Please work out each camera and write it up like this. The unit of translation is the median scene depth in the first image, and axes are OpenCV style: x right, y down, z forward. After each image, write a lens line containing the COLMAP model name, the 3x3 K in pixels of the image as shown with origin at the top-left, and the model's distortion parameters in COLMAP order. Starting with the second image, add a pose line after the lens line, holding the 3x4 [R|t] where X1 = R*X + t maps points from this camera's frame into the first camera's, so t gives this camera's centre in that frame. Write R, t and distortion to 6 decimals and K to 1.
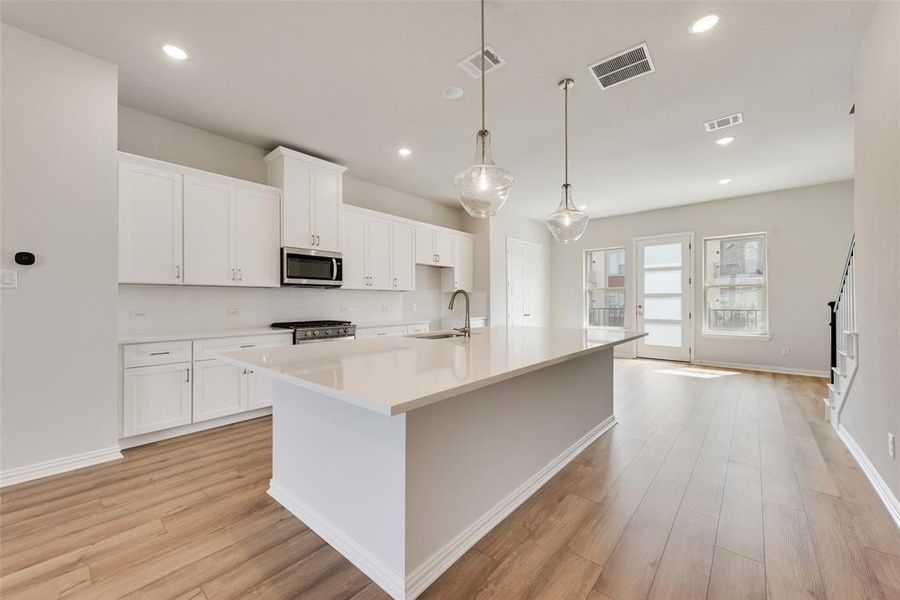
lens RADIAL K [[352.7, 0, 450.4], [0, 352.7, 300.0], [0, 0, 1]] dist [0.007370, -0.000027]
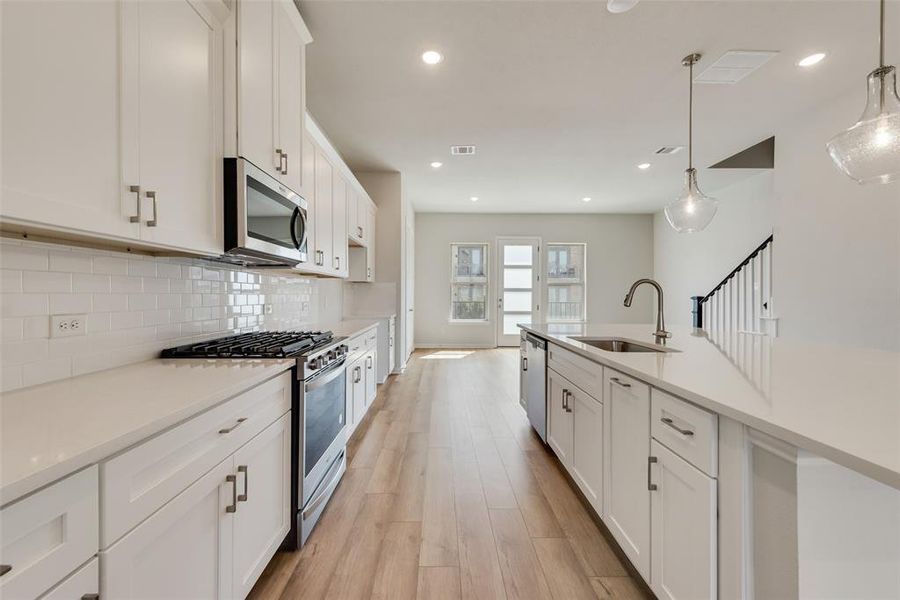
lens RADIAL K [[352.7, 0, 456.0], [0, 352.7, 311.4], [0, 0, 1]] dist [0.007370, -0.000027]
pose [[0.736703, -0.027284, 0.675665, -0.313202], [-0.007873, 0.998772, 0.048916, 0.001605], [-0.676170, -0.041356, 0.735584, 0.295911]]
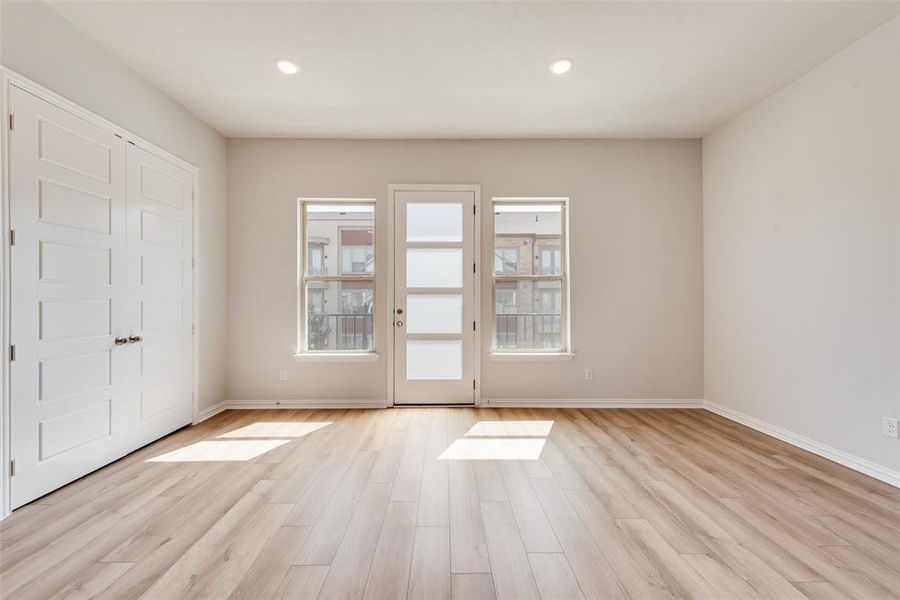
lens RADIAL K [[352.7, 0, 443.6], [0, 352.7, 302.8], [0, 0, 1]] dist [0.007370, -0.000027]
pose [[0.762112, -0.000086, 0.647445, 0.240657], [-0.004458, 0.999976, 0.005379, 0.002529], [-0.647430, -0.006986, 0.762093, 0.553168]]
